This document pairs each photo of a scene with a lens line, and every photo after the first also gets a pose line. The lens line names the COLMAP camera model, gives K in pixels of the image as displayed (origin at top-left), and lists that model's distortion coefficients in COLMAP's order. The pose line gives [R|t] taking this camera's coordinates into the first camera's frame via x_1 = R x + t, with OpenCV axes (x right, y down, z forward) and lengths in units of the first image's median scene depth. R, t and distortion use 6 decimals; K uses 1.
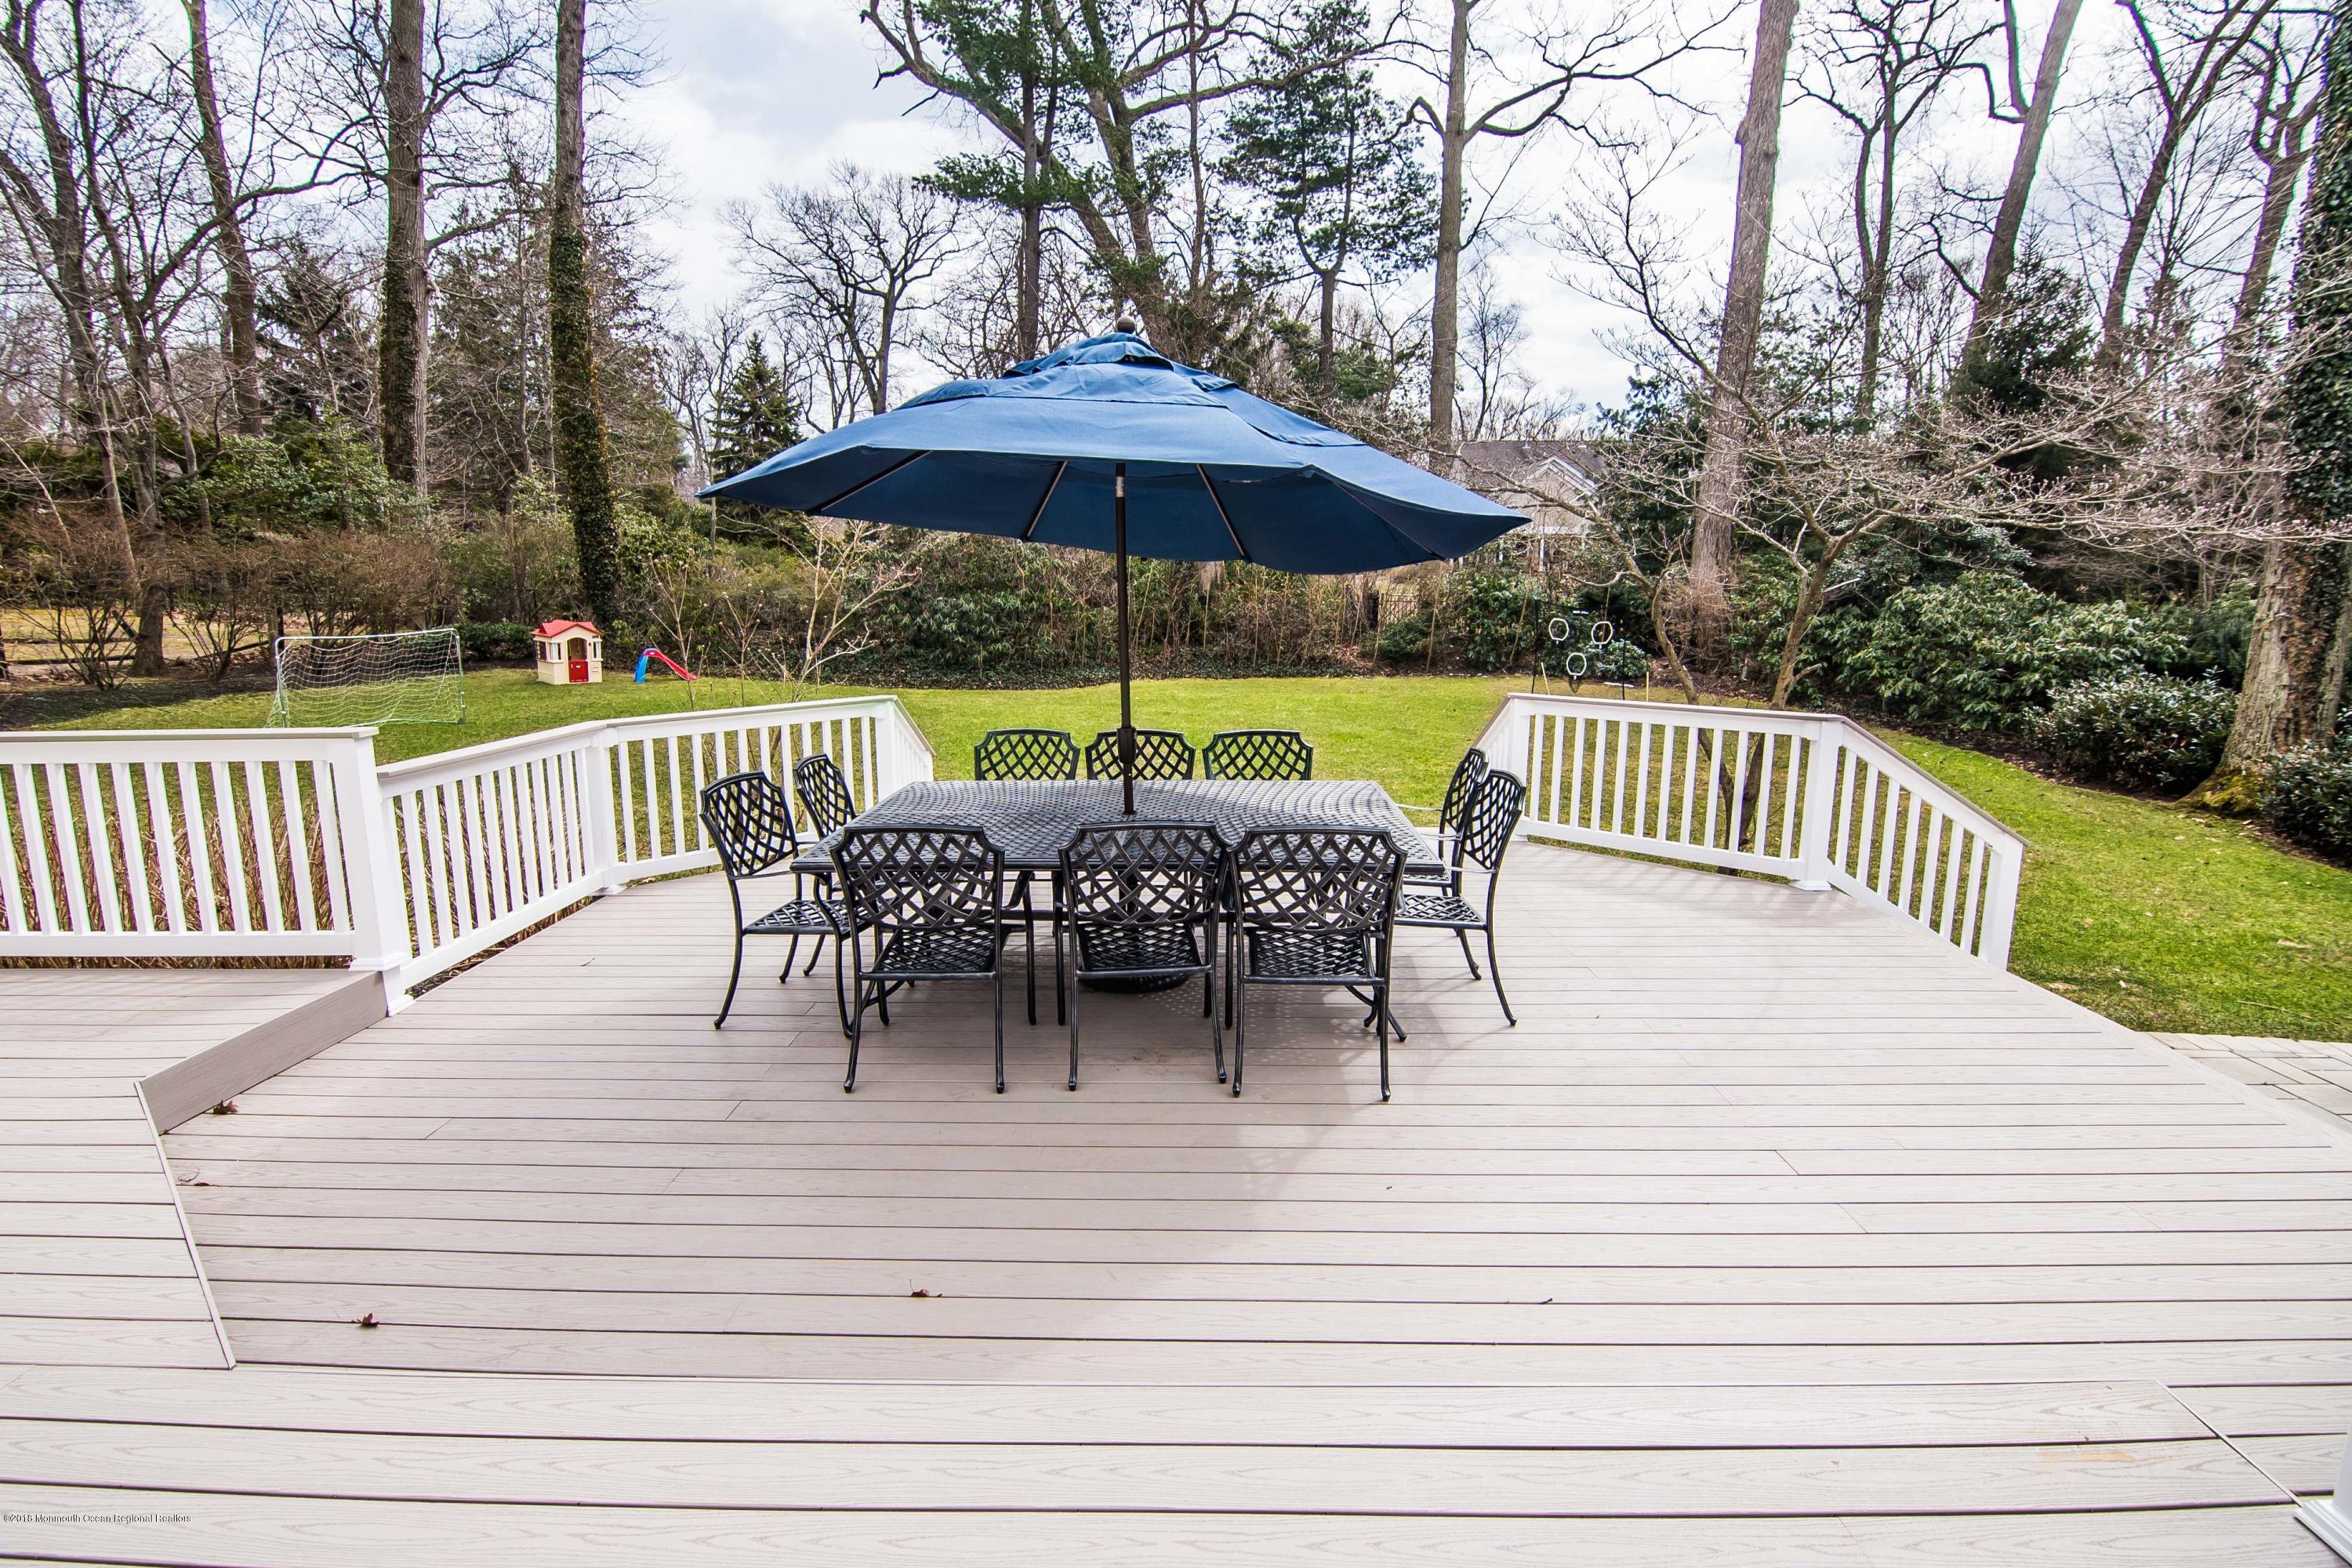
lens RADIAL K [[1129.9, 0, 1176.3], [0, 1129.9, 784.4], [0, 0, 1]] dist [-0.000840, -0.013771]
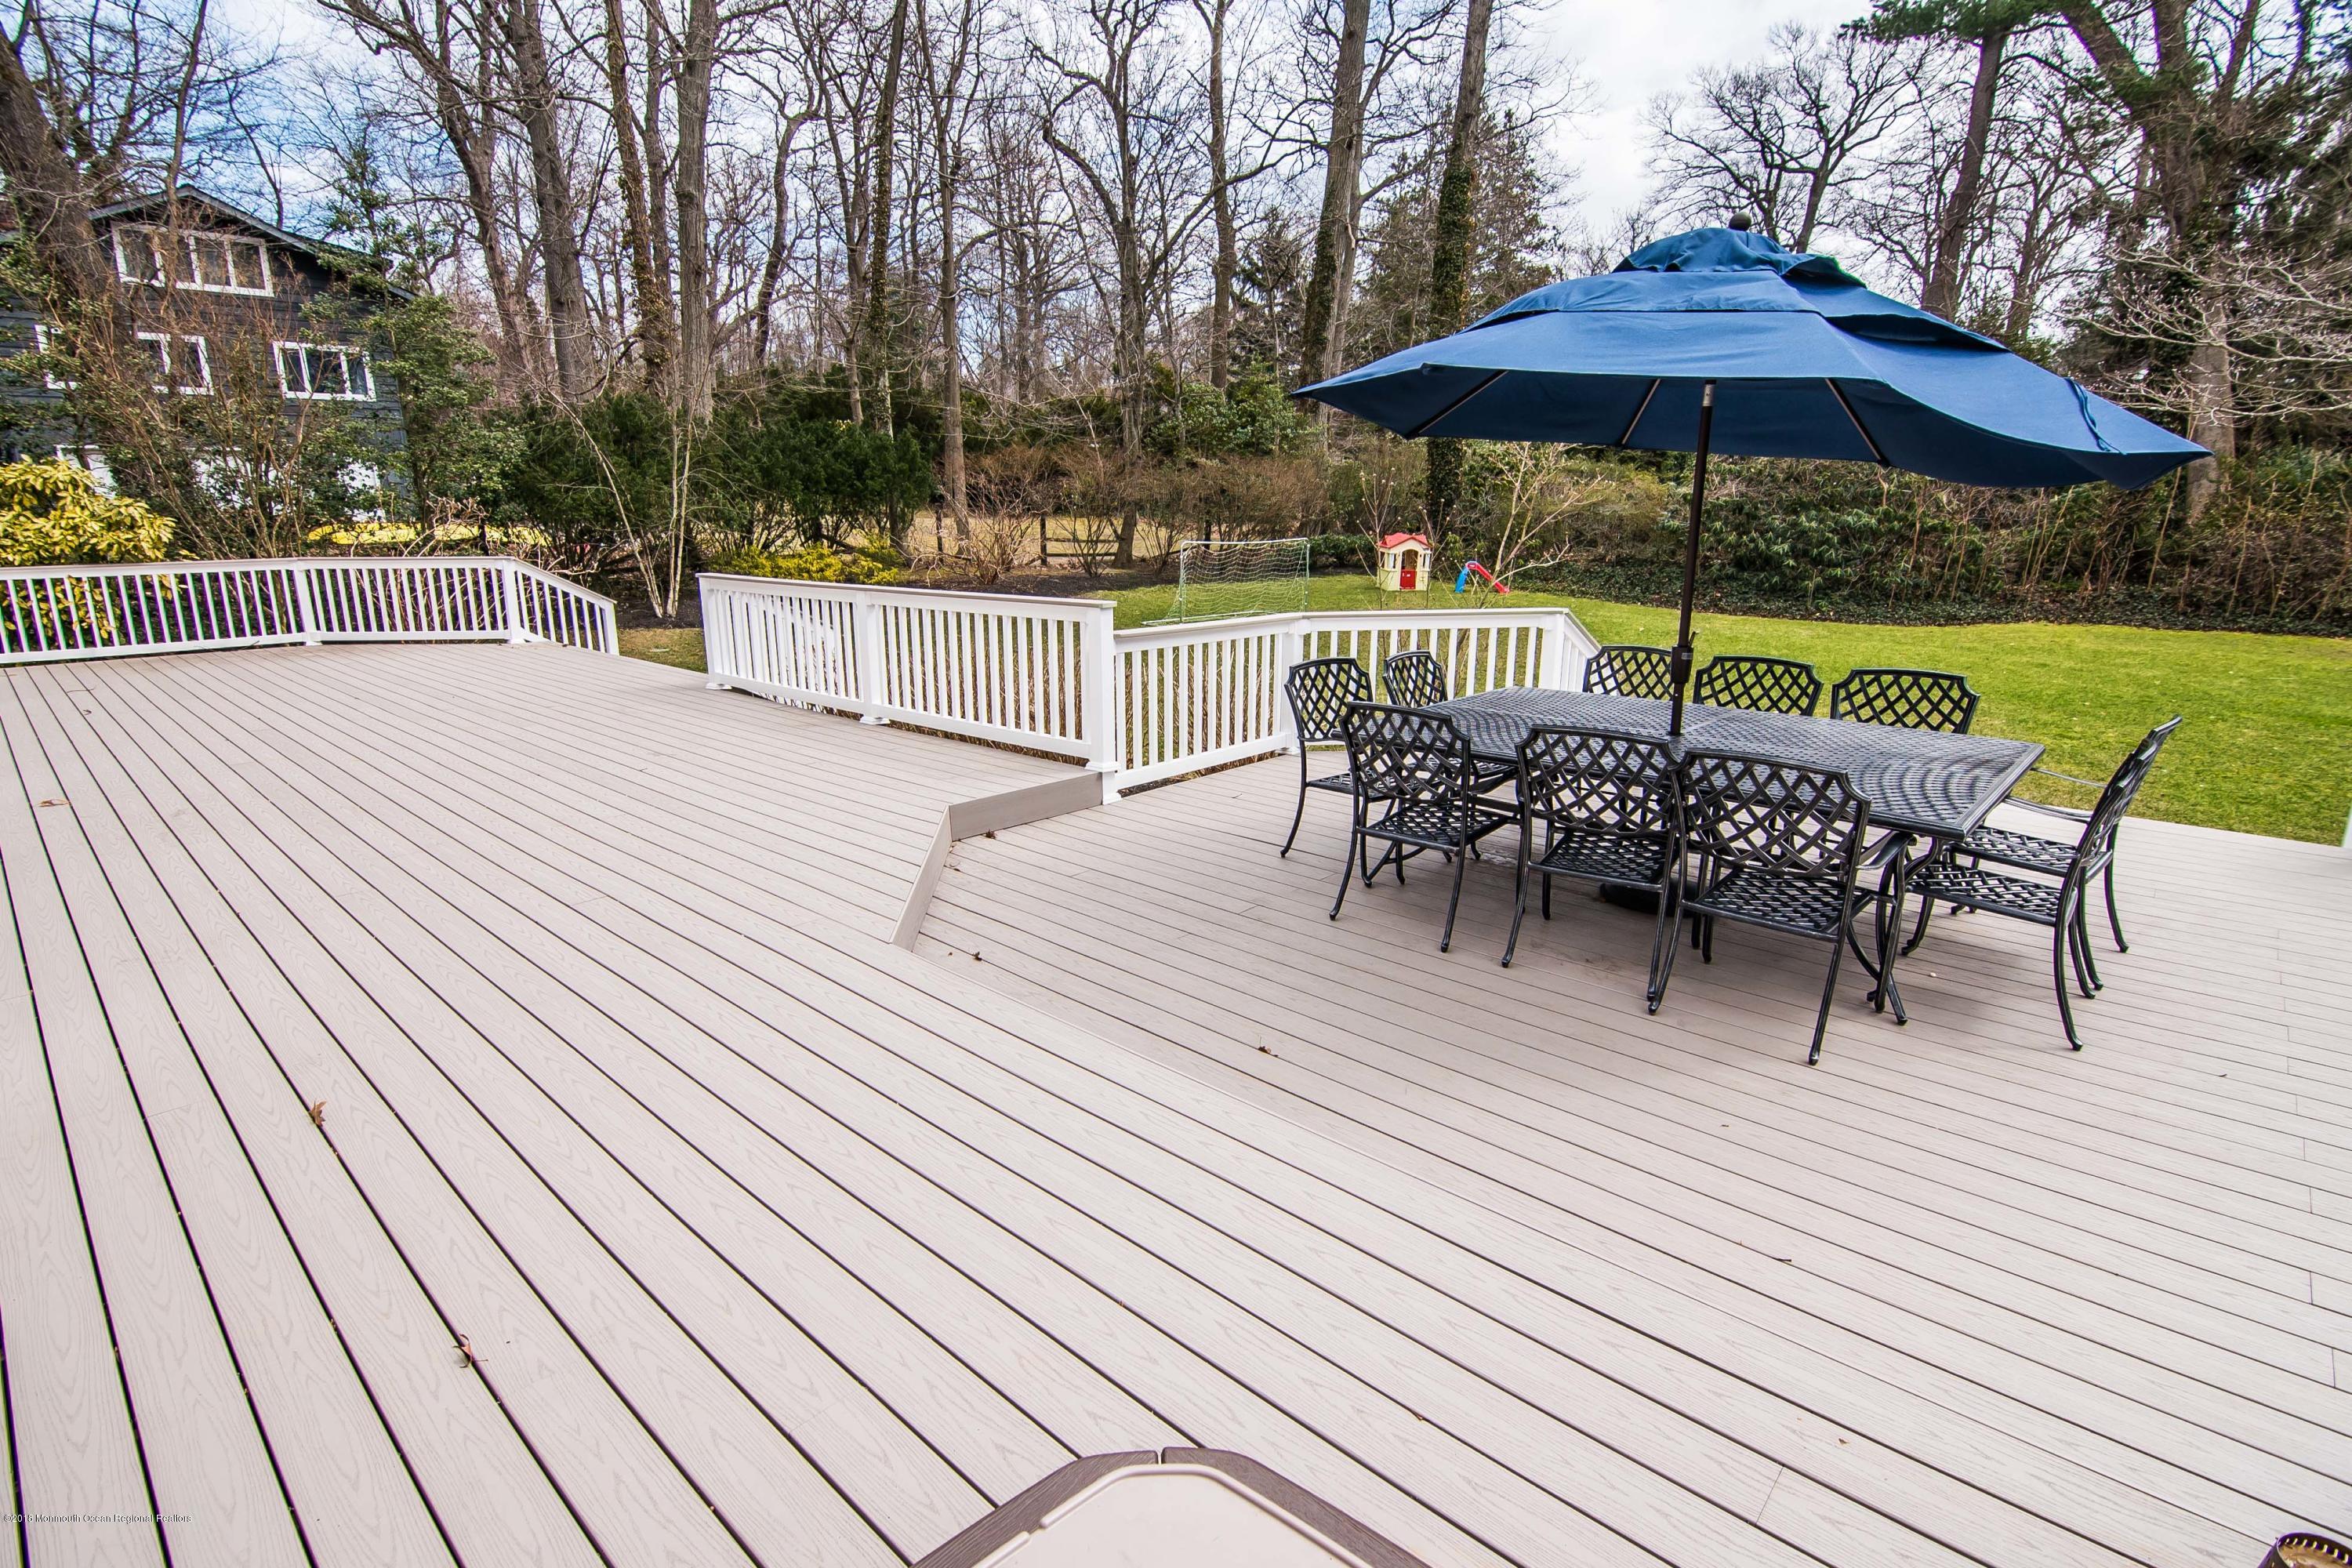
lens RADIAL K [[1125.9, 0, 1174.3], [0, 1125.9, 795.0], [0, 0, 1]] dist [-0.003781, -0.010136]
pose [[0.746831, 0.165679, -0.644045, 0.223112], [-0.113723, 0.986021, 0.121779, 0.006130], [0.655218, -0.017706, 0.755232, -0.021571]]
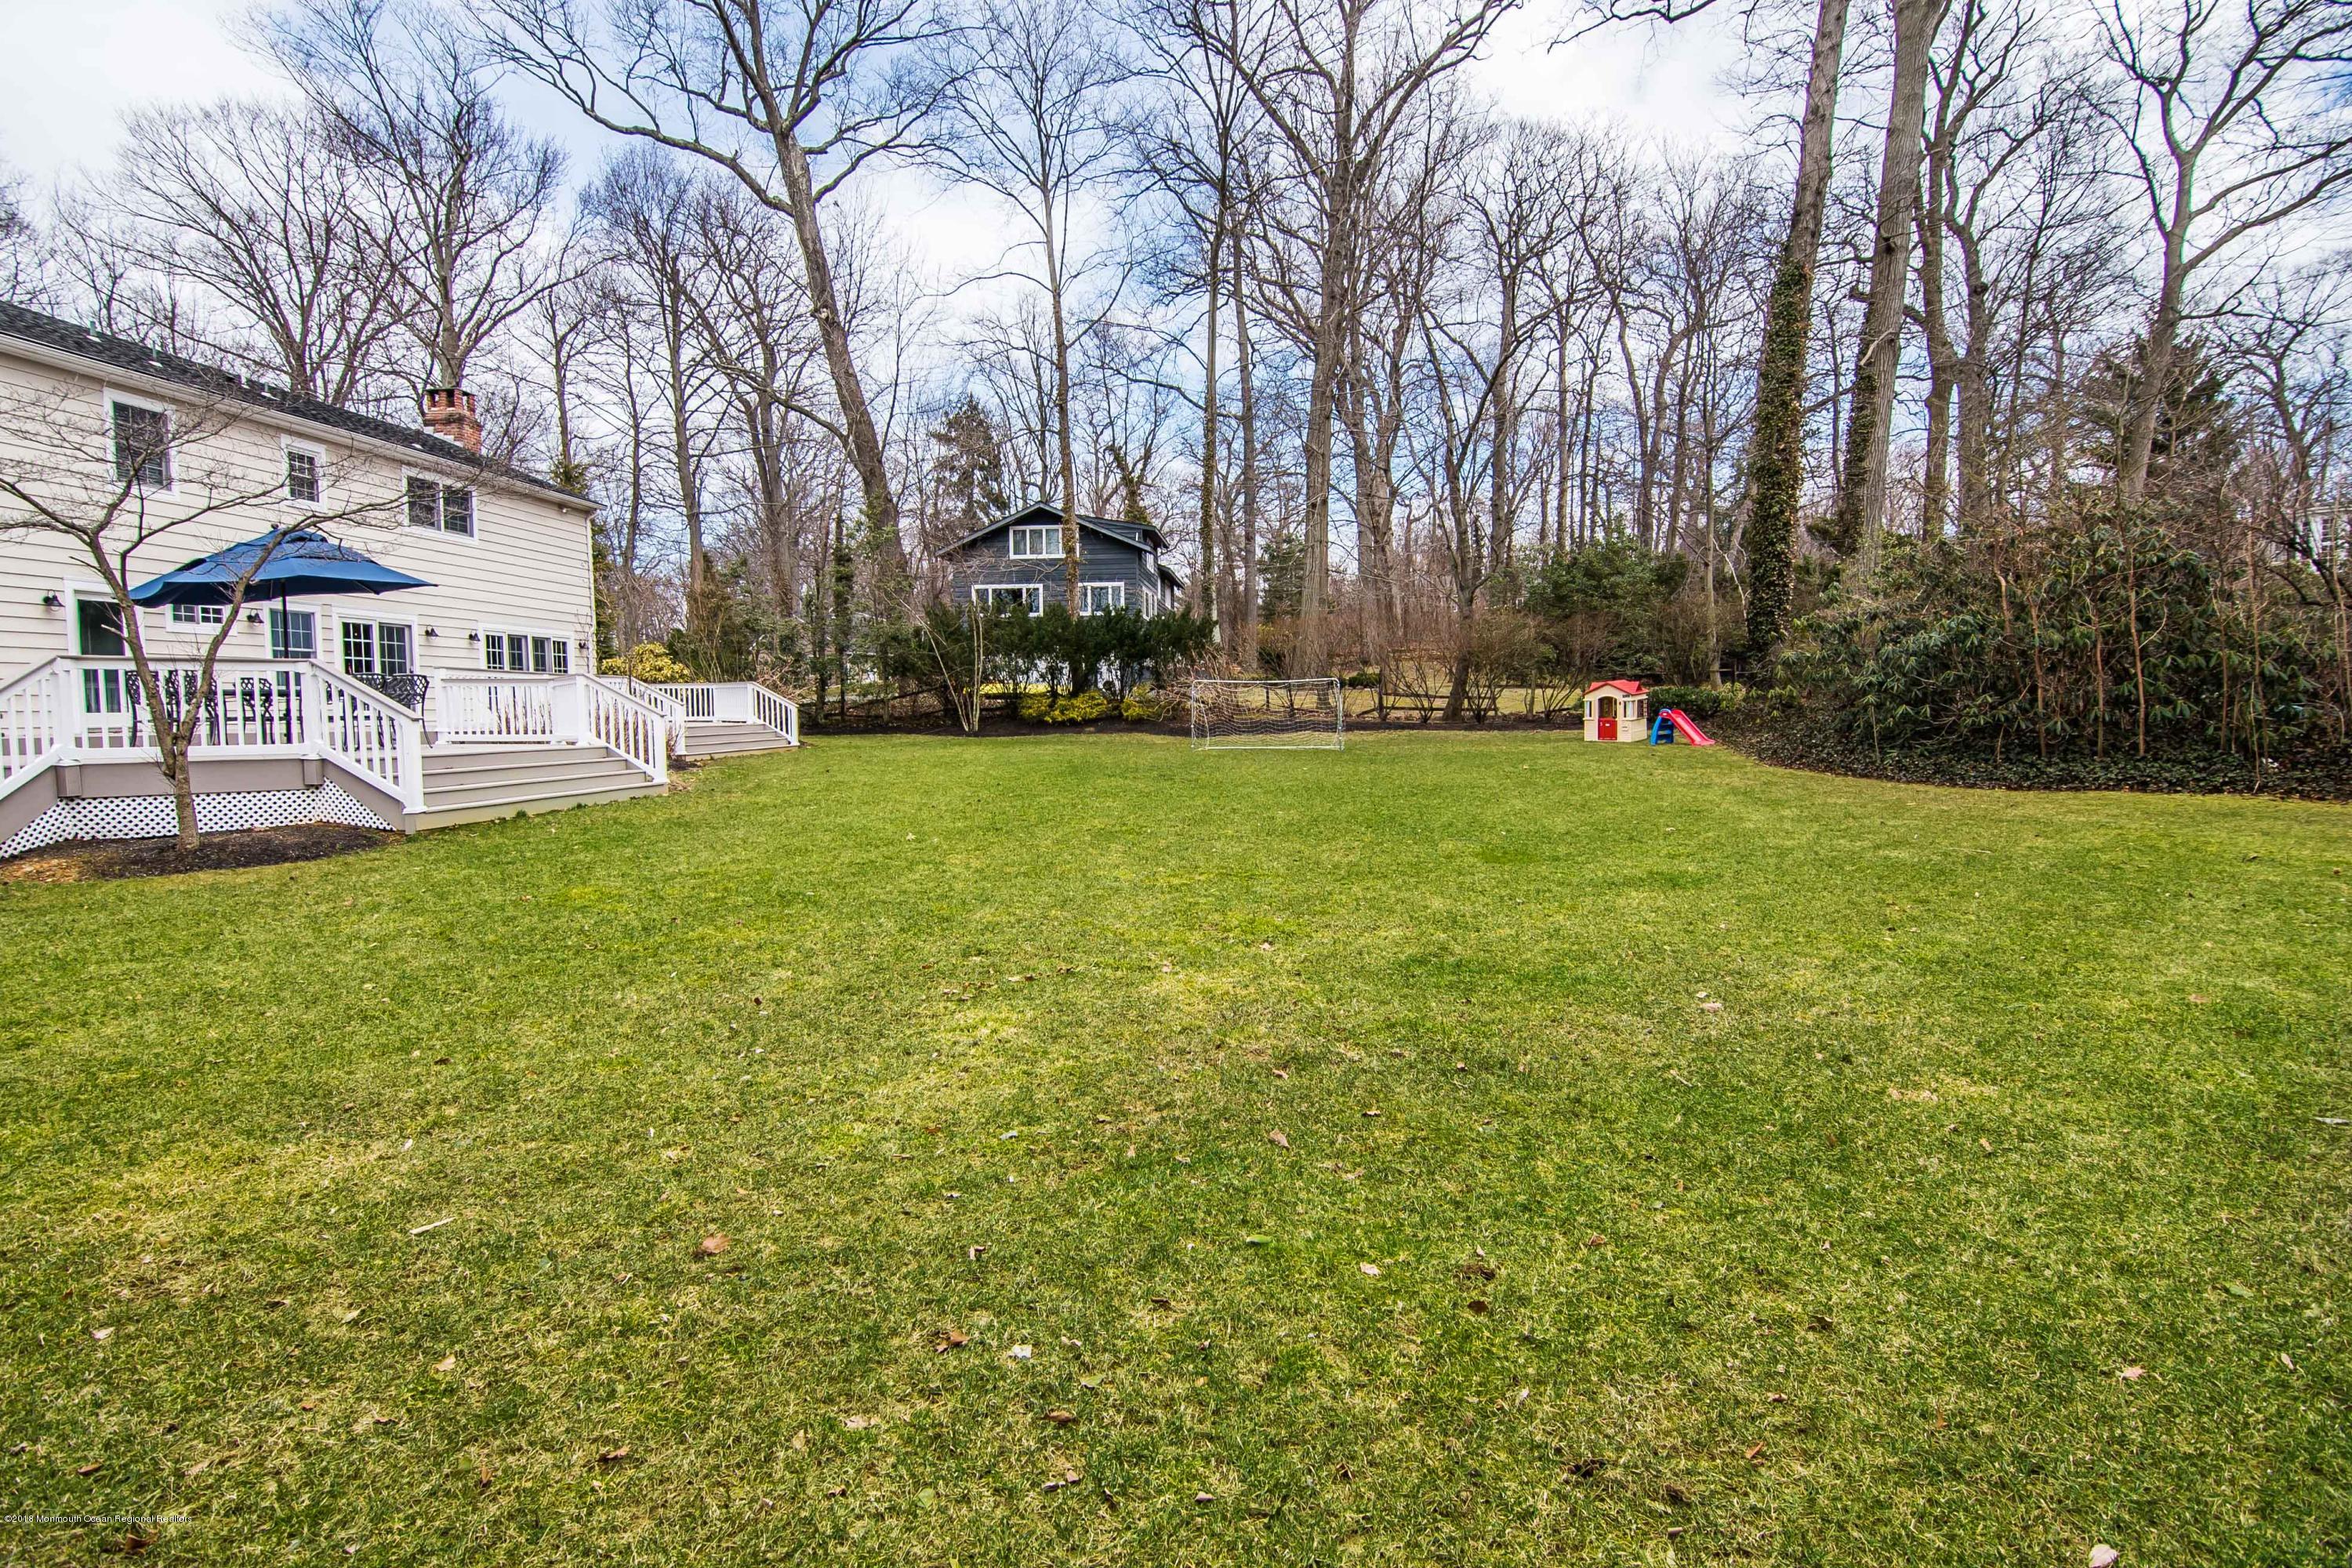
lens RADIAL K [[1148.3, 0, 1179.8], [0, 1148.3, 789.8], [0, 0, 1]] dist [-0.004150, -0.008261]
pose [[-0.098179, 0.071211, -0.992618, 2.123245], [-0.165608, 0.982360, 0.086855, -0.285555], [0.981292, 0.172913, -0.084654, 2.816650]]
